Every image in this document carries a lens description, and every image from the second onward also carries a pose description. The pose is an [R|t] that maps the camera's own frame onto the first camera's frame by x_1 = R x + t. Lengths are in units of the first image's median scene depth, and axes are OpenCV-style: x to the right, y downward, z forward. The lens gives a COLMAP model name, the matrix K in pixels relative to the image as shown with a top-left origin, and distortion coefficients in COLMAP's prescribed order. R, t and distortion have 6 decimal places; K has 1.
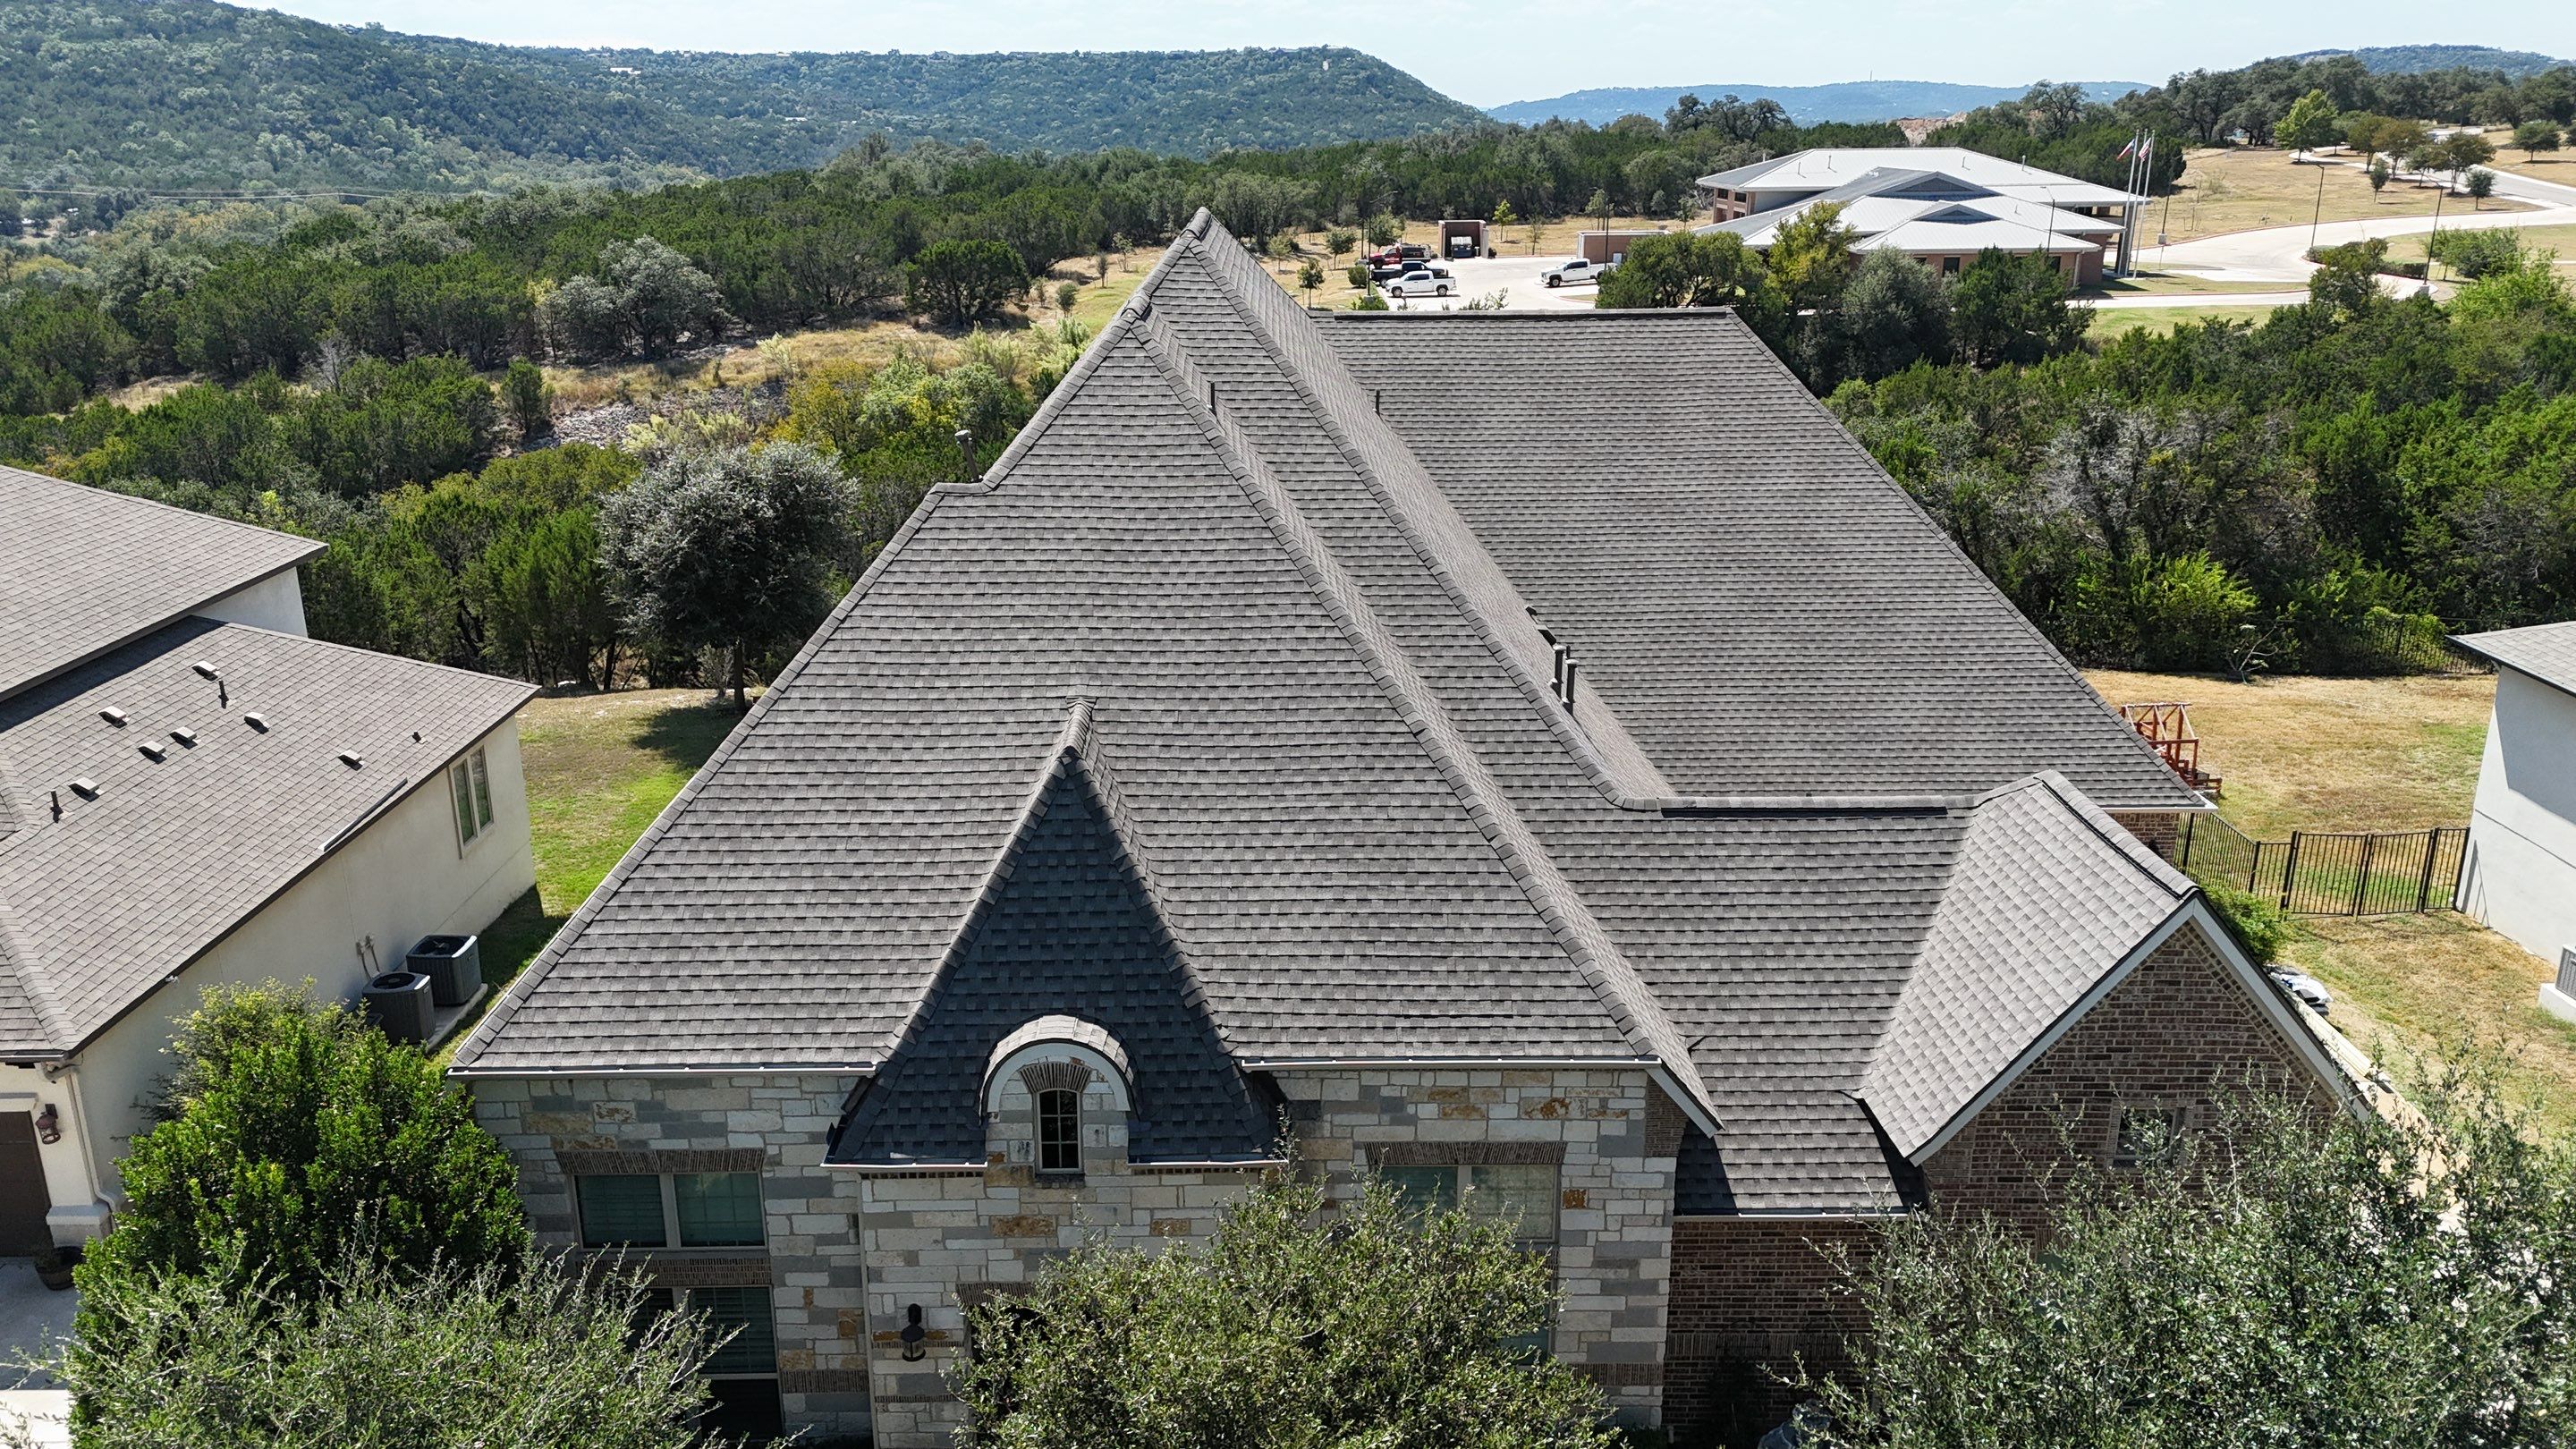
lens RADIAL K [[1877.0, 0, 1288.0], [0, 1877.0, 724.5], [0, 0, 1]] dist [0.079963, -0.075851]
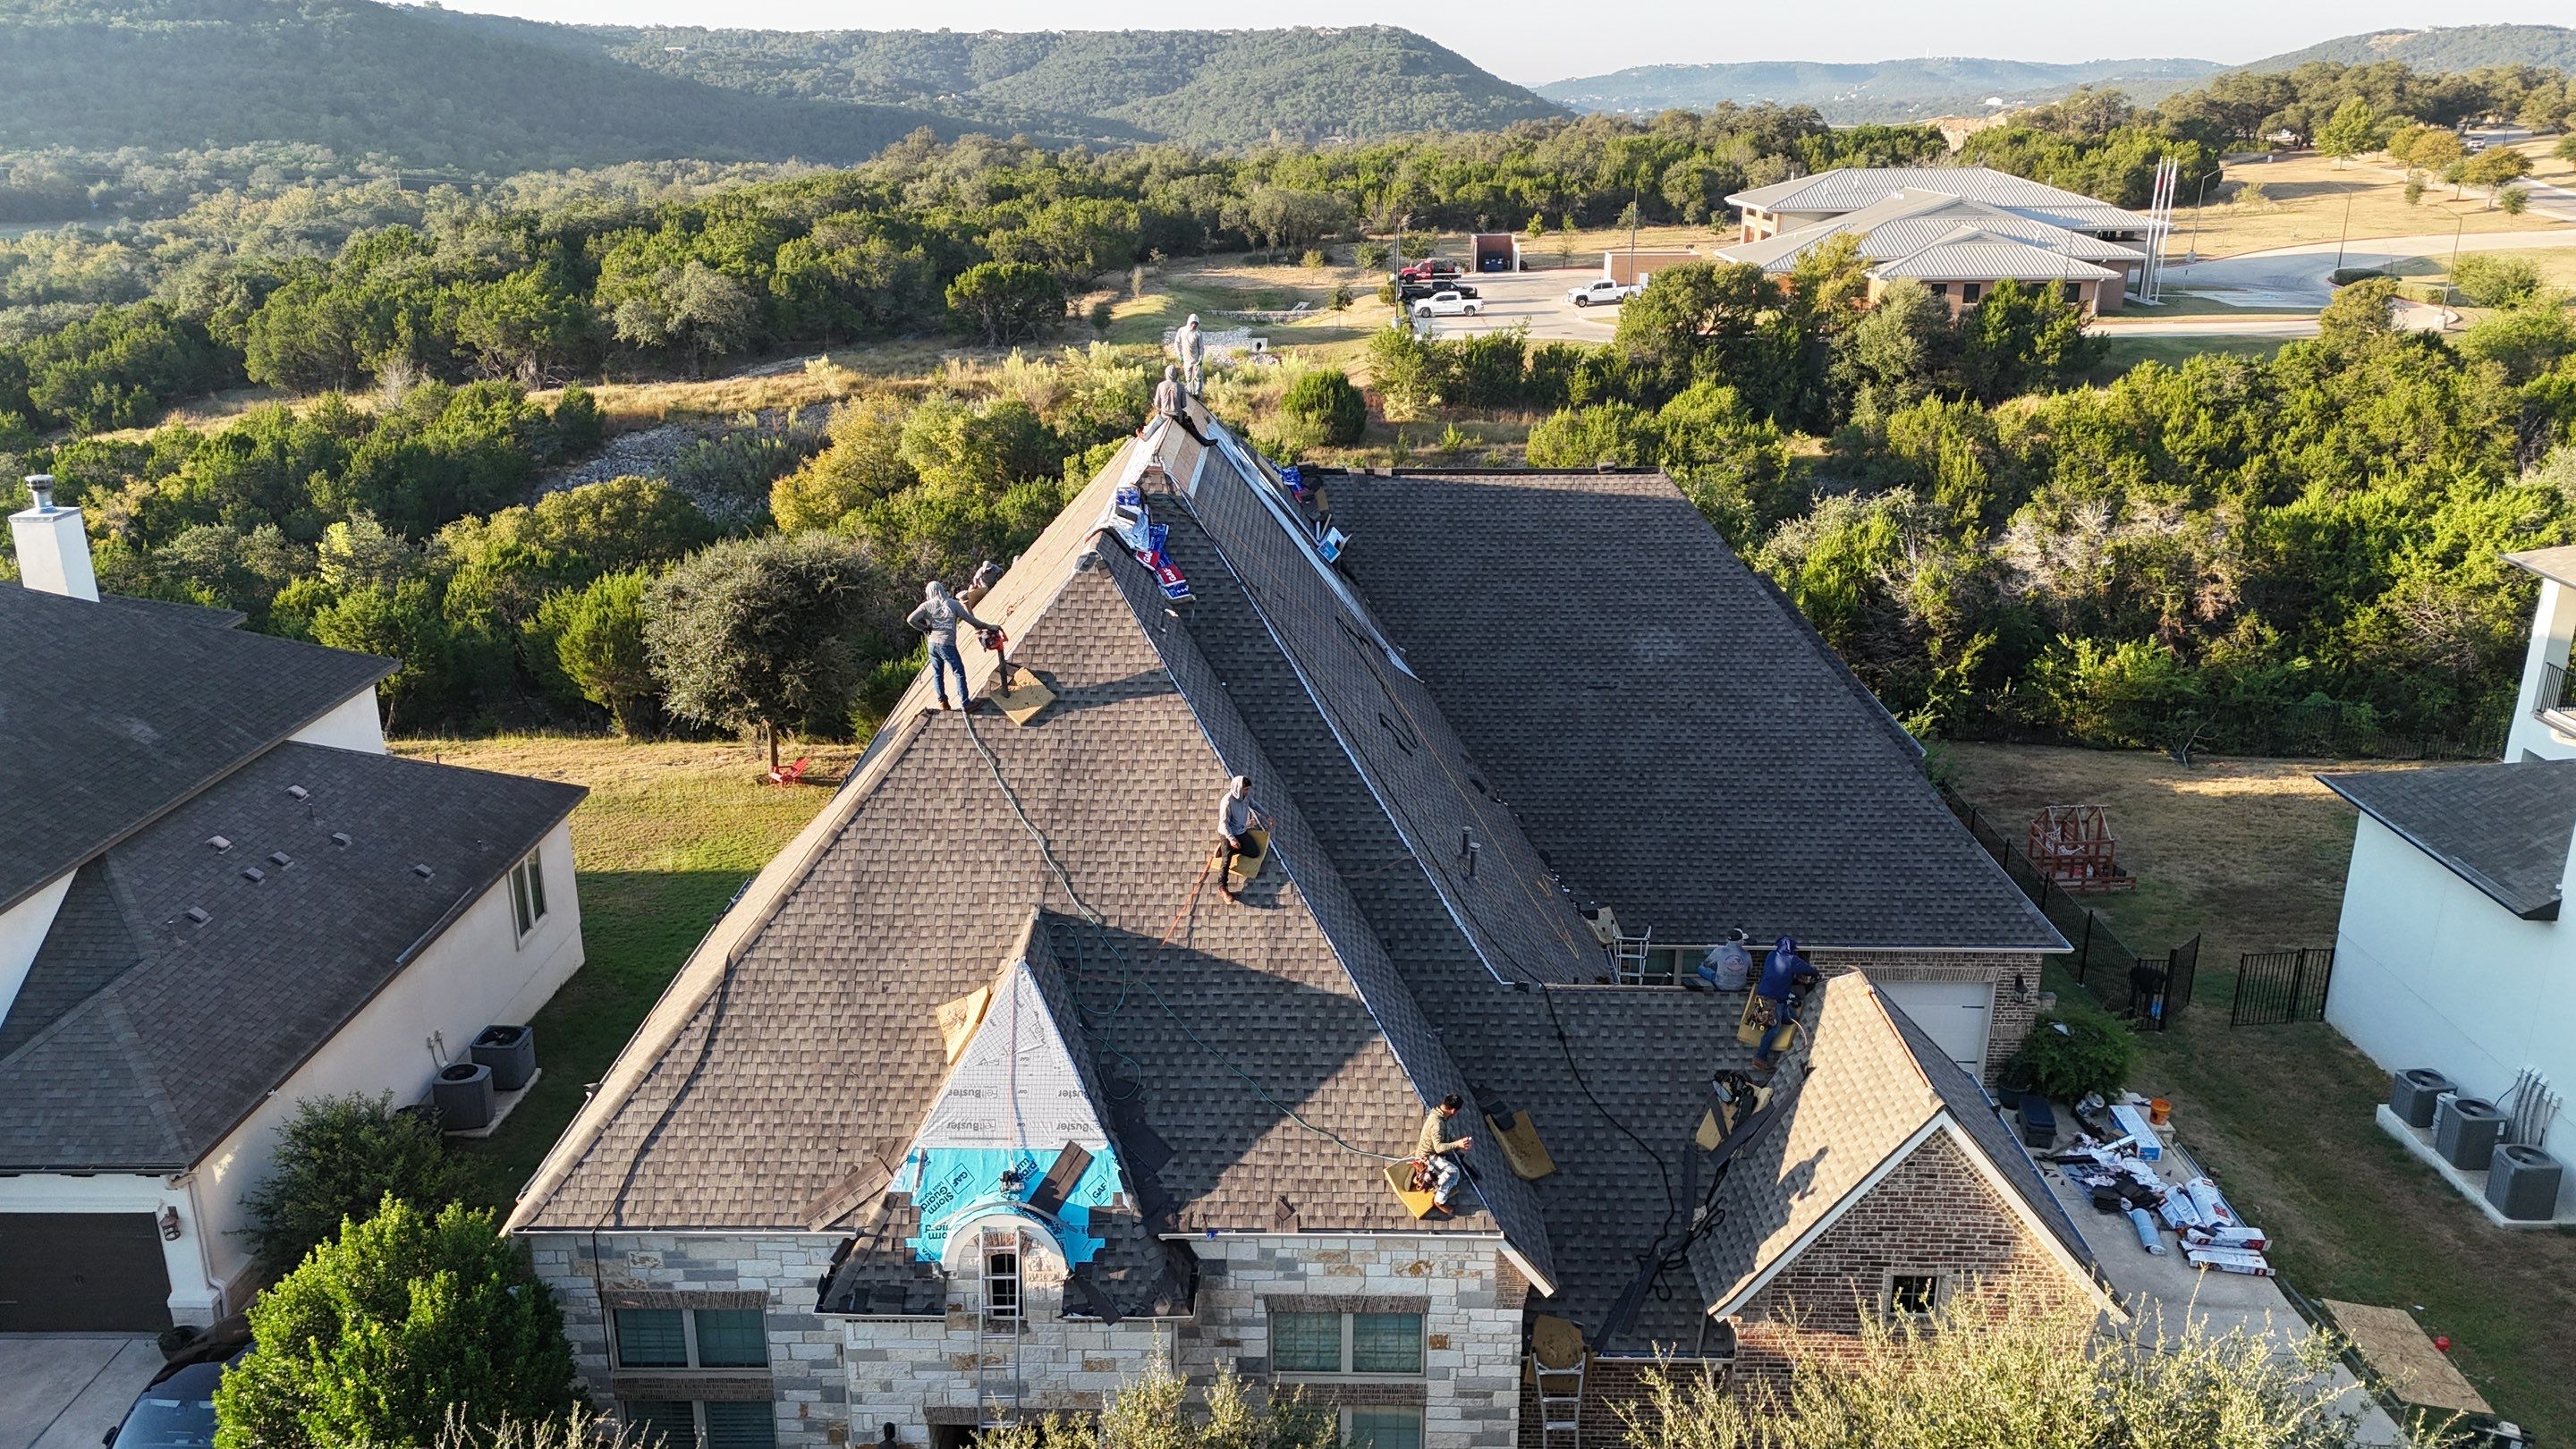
lens RADIAL K [[1877.0, 0, 1288.0], [0, 1877.0, 724.5], [0, 0, 1]] dist [0.079963, -0.075851]
pose [[0.999676, 0.010435, -0.023223, 0.048937], [-0.010144, 0.999869, 0.012626, -0.095112], [0.023352, -0.012387, 0.999651, -0.122283]]
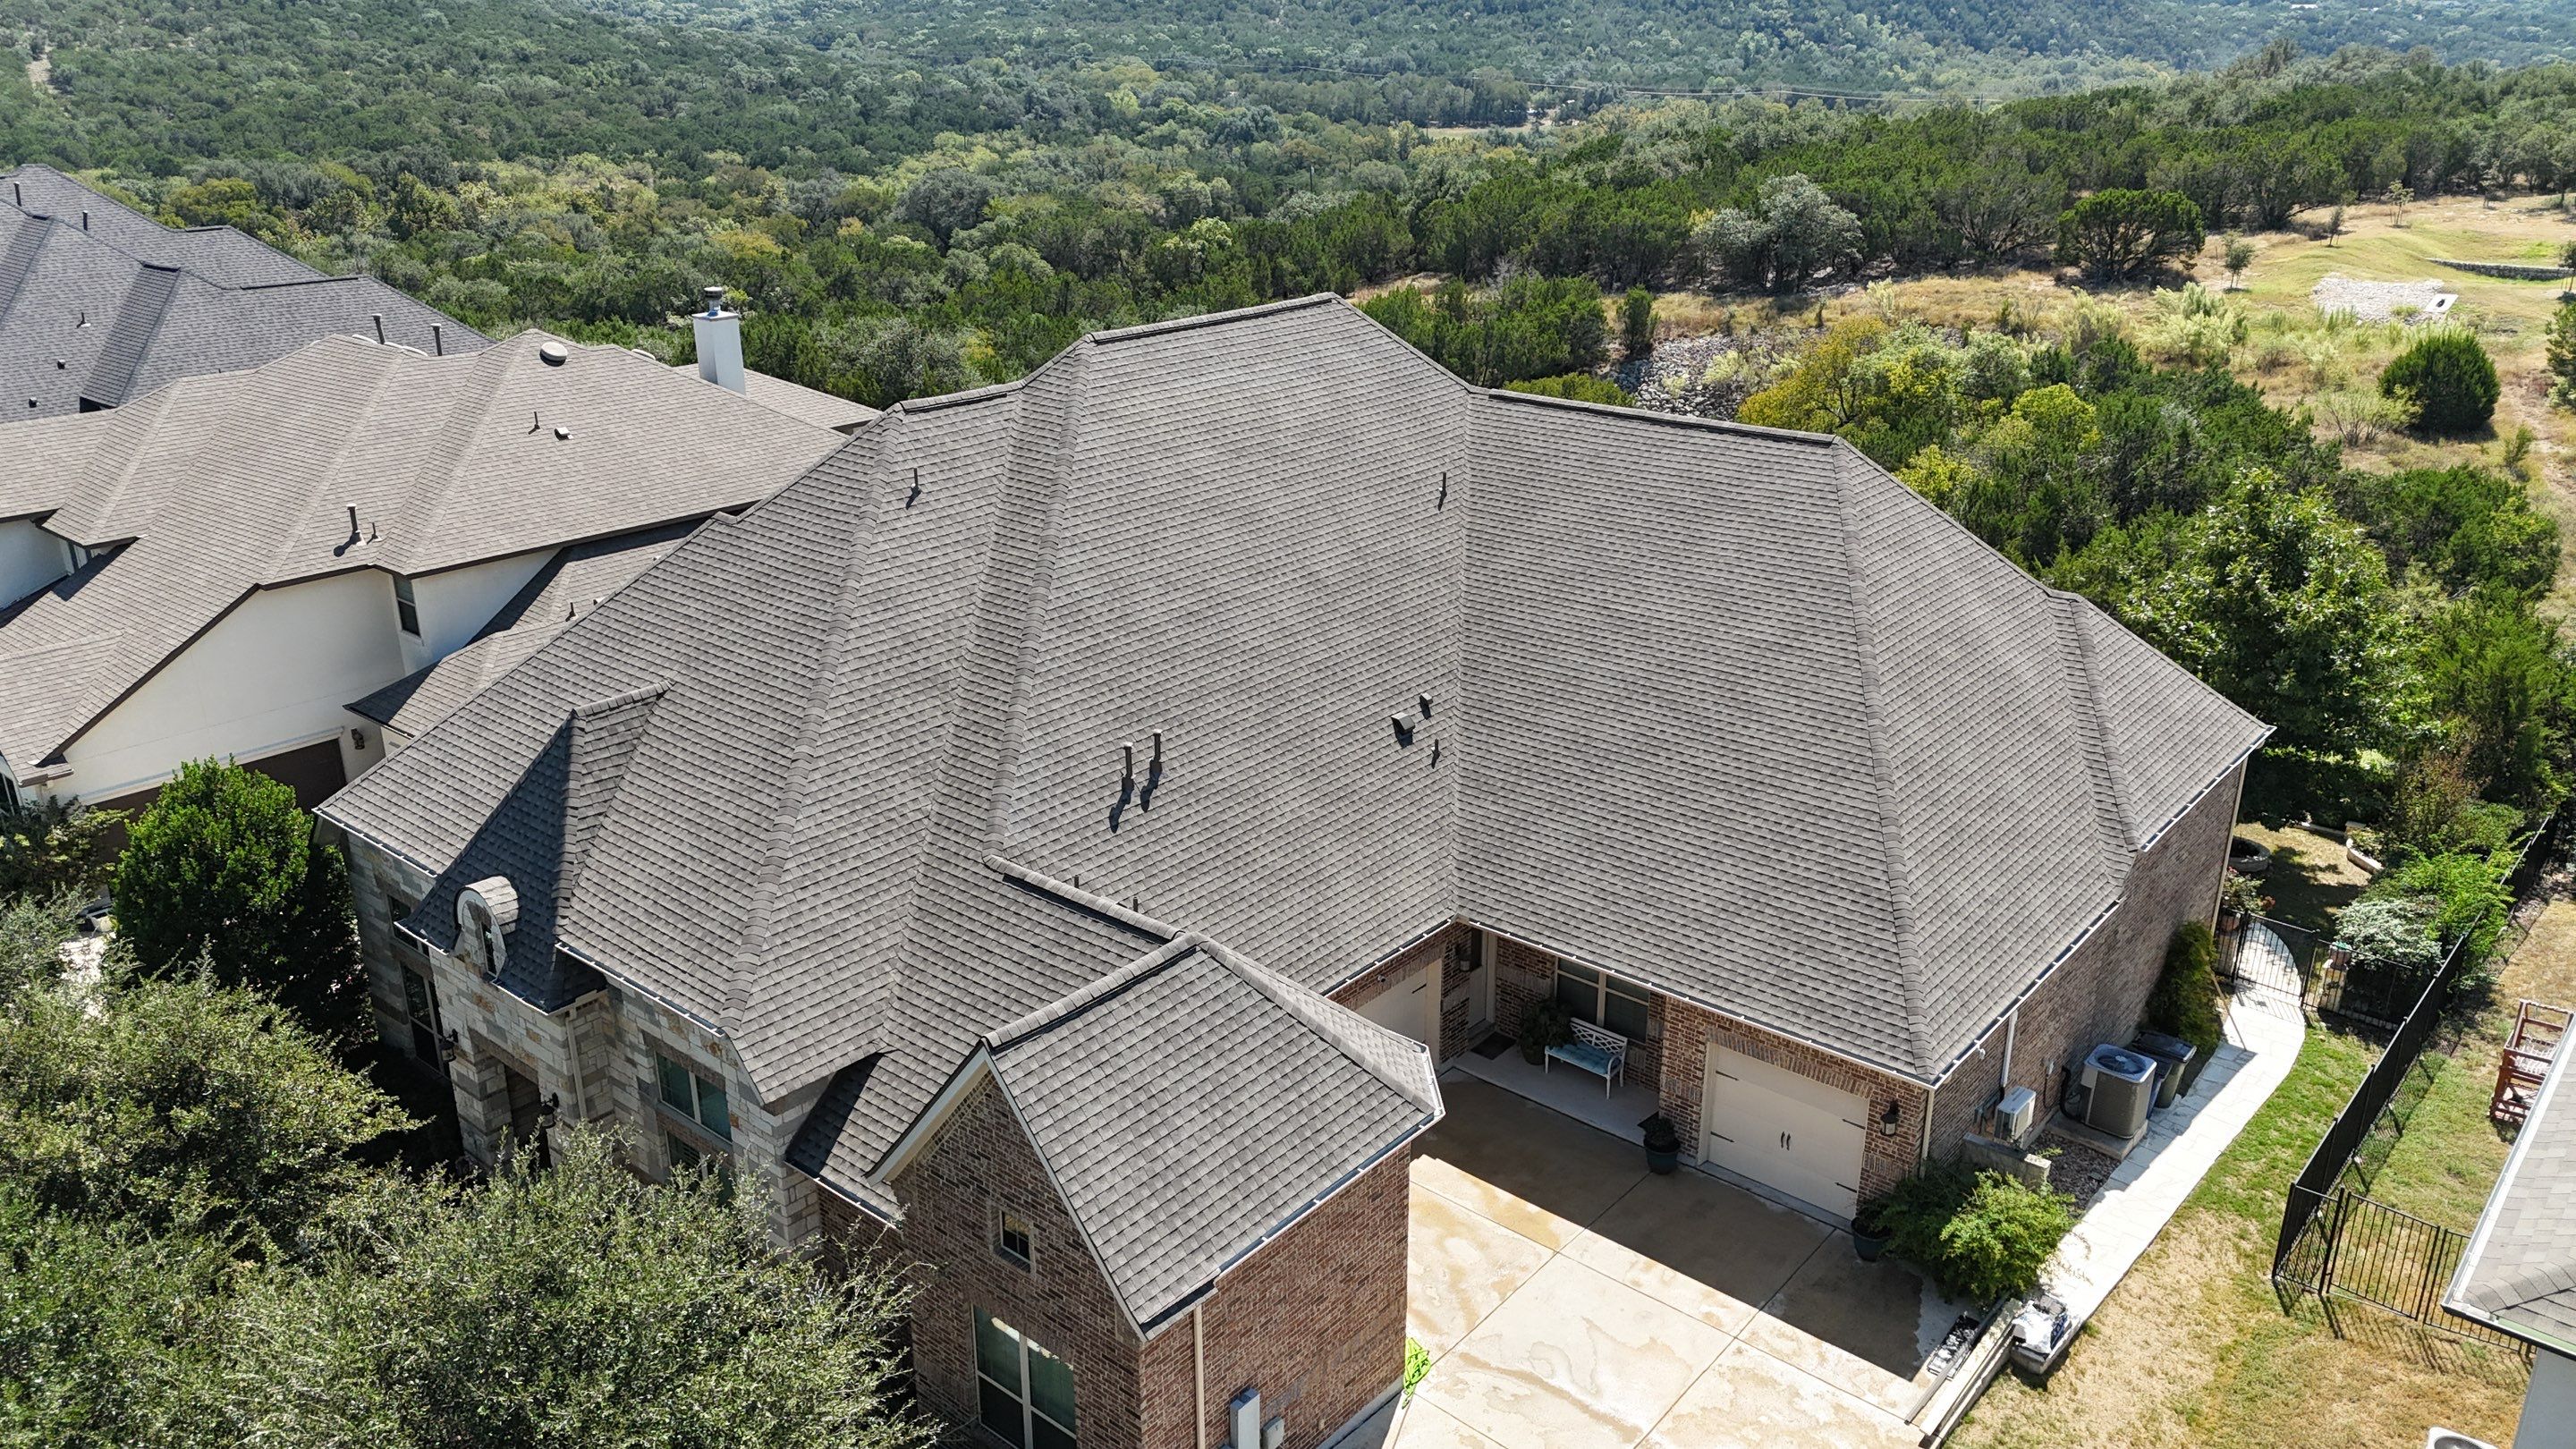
lens RADIAL K [[1906.1, 0, 1281.1], [0, 1906.1, 692.4], [0, 0, 1]] dist [0.044848, -0.005222]
pose [[0.754915, 0.220118, -0.617780, 0.761694], [-0.199000, 0.974462, 0.104031, -0.166584], [0.624902, 0.044403, 0.779439, 0.100461]]
